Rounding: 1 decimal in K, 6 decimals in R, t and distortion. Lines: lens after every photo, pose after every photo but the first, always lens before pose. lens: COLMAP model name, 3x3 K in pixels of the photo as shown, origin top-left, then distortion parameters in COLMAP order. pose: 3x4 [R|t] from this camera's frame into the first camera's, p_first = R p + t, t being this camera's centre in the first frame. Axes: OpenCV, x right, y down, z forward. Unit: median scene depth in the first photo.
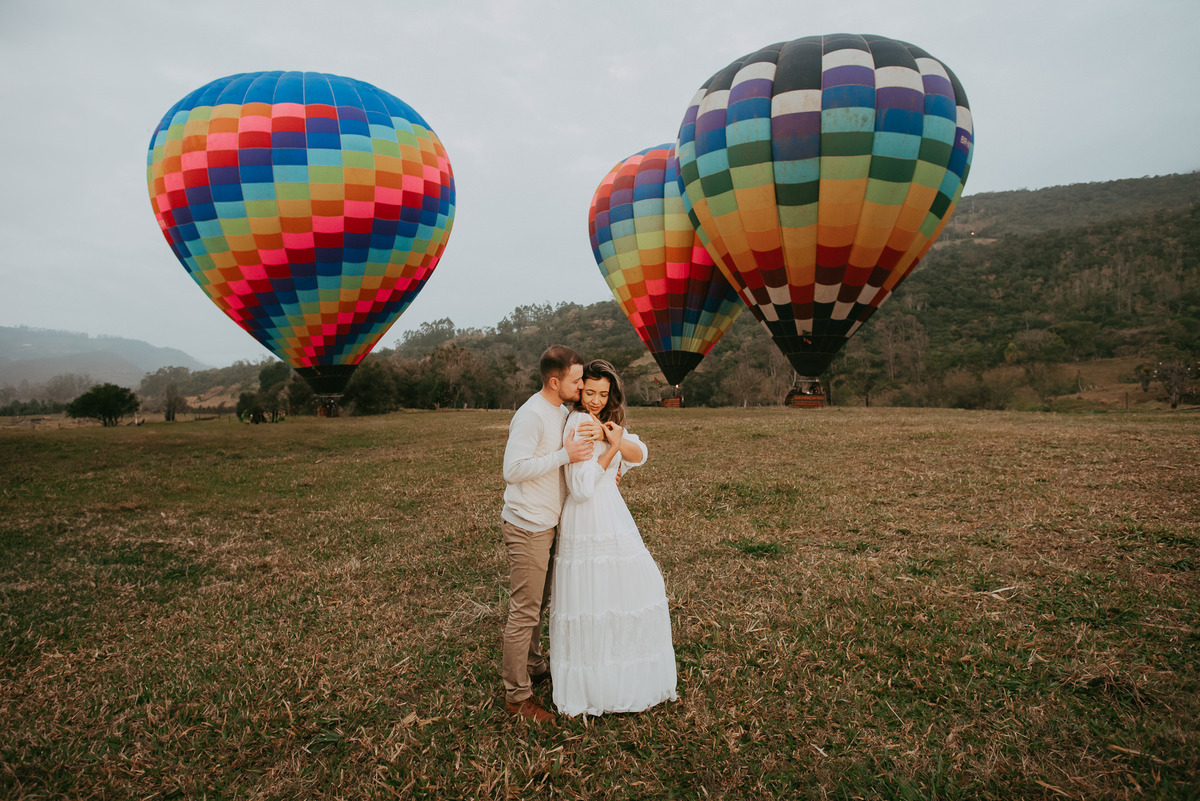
lens RADIAL K [[691.9, 0, 600.9], [0, 691.9, 404.0], [0, 0, 1]] dist [-0.037165, 0.015251]
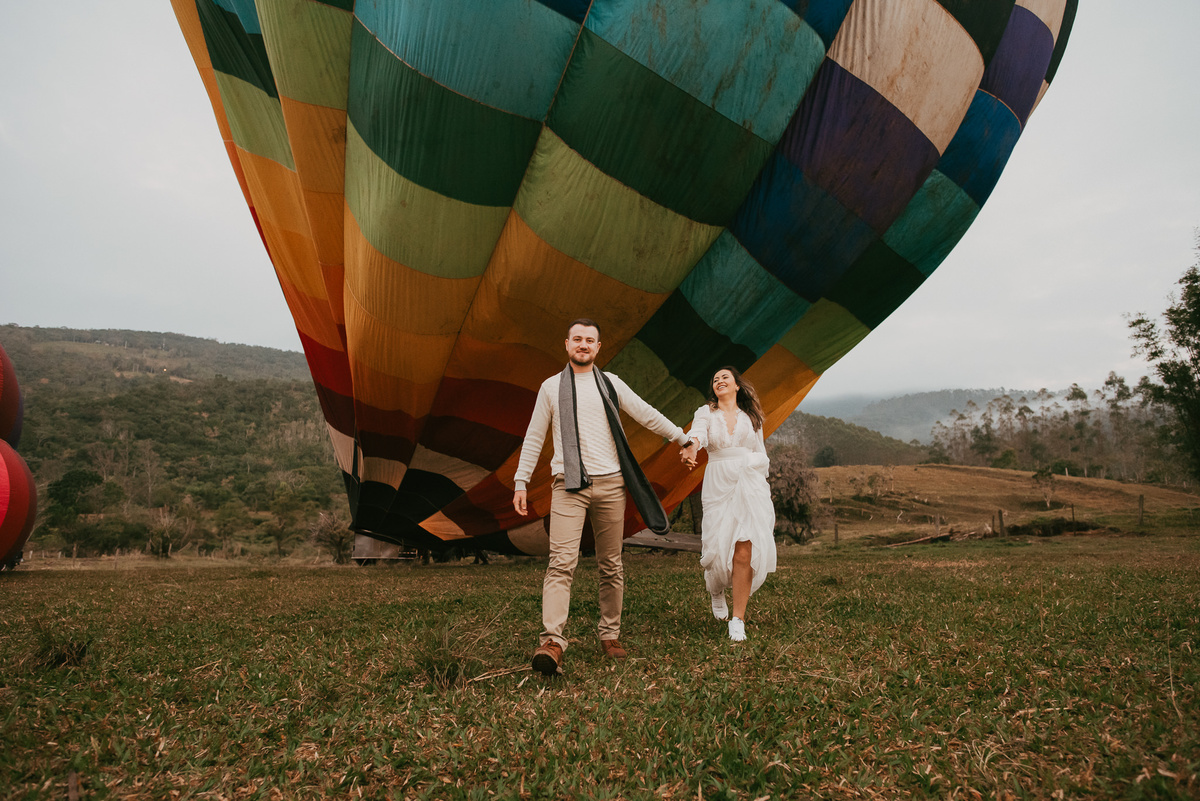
lens RADIAL K [[691.9, 0, 602.8], [0, 691.9, 402.8], [0, 0, 1]] dist [-0.037165, 0.015251]
pose [[0.454589, 0.169054, 0.874511, -0.007125], [0.022425, 0.979340, -0.200975, 0.000145], [-0.890419, 0.110972, 0.441406, 0.096087]]
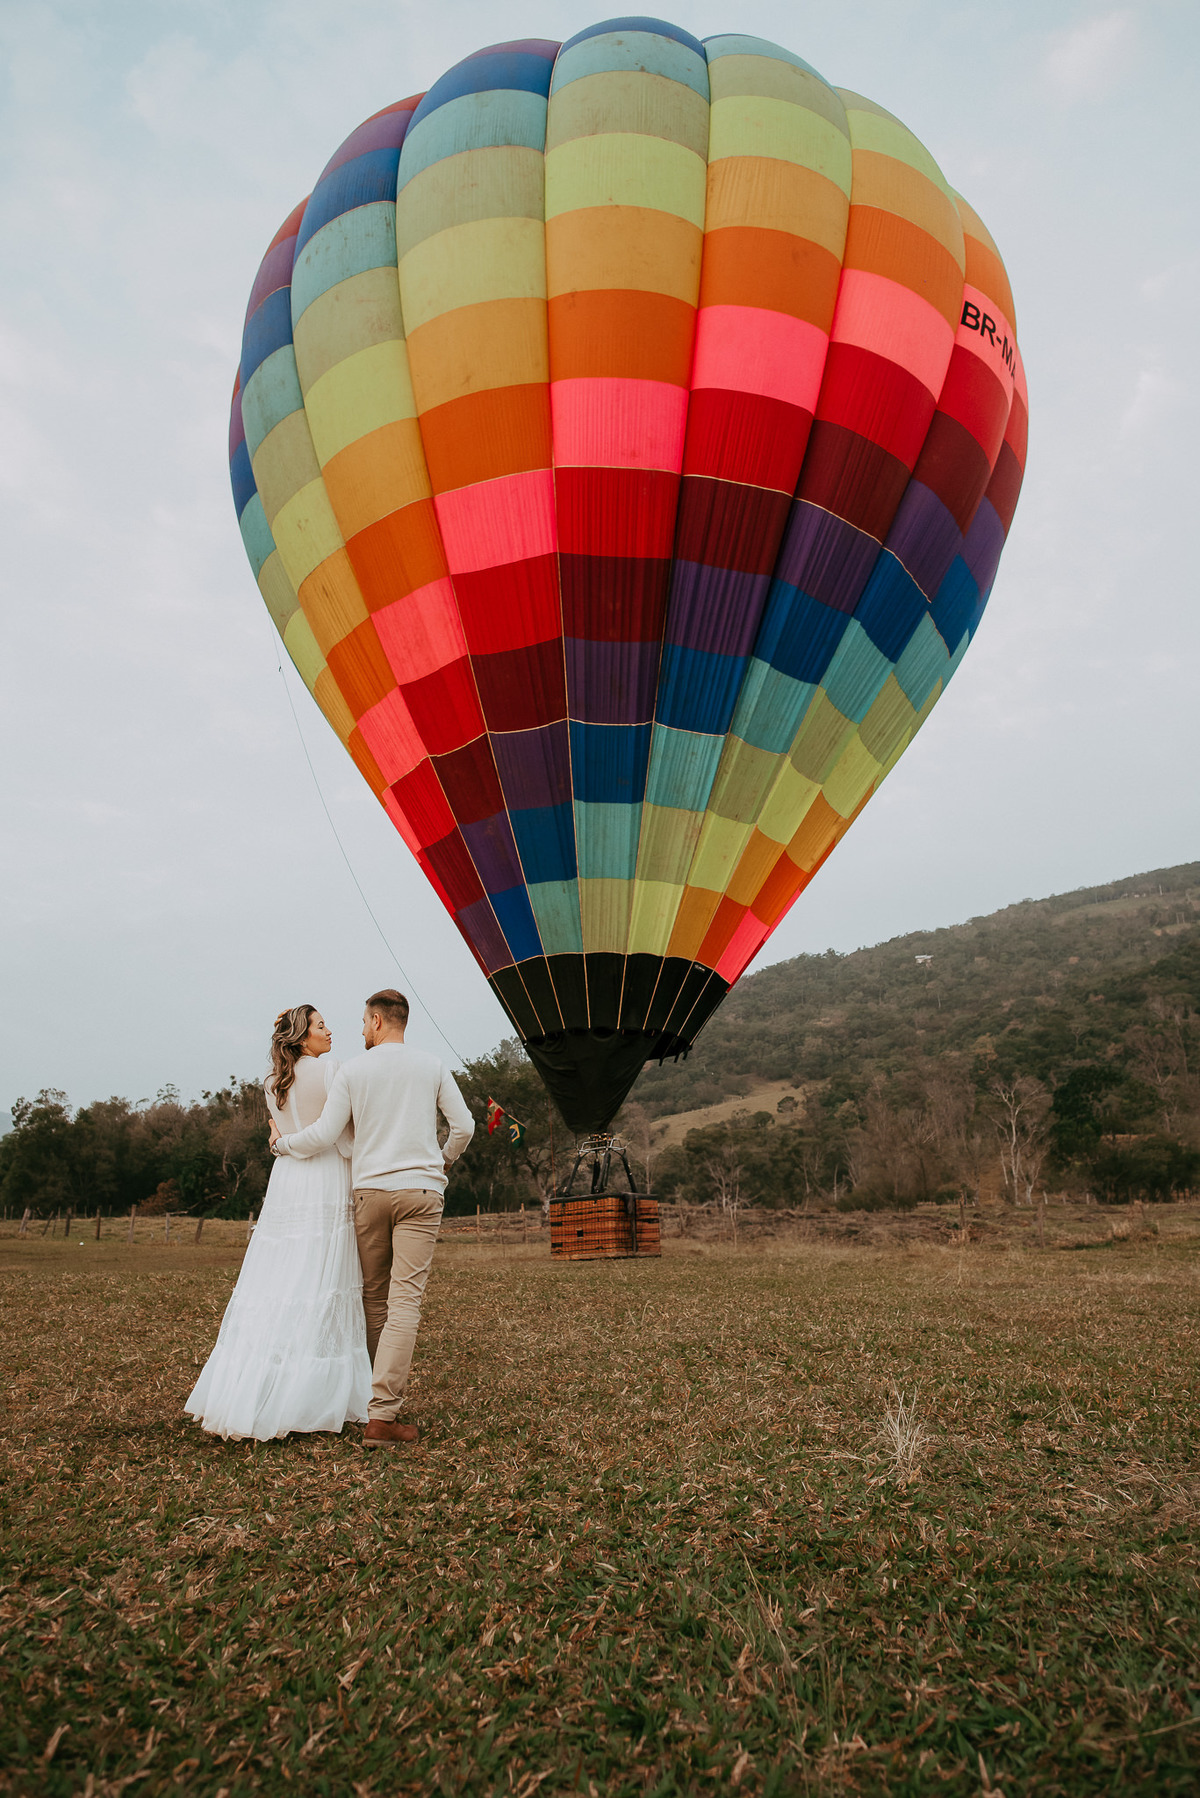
lens RADIAL K [[1036.7, 0, 603.4], [0, 1036.7, 891.4], [0, 0, 1]] dist [-0.037165, 0.015251]
pose [[0.998893, -0.019302, -0.042896, 0.025387], [0.006290, 0.958551, -0.284851, -0.001124], [0.046617, 0.284266, 0.957611, 0.129526]]
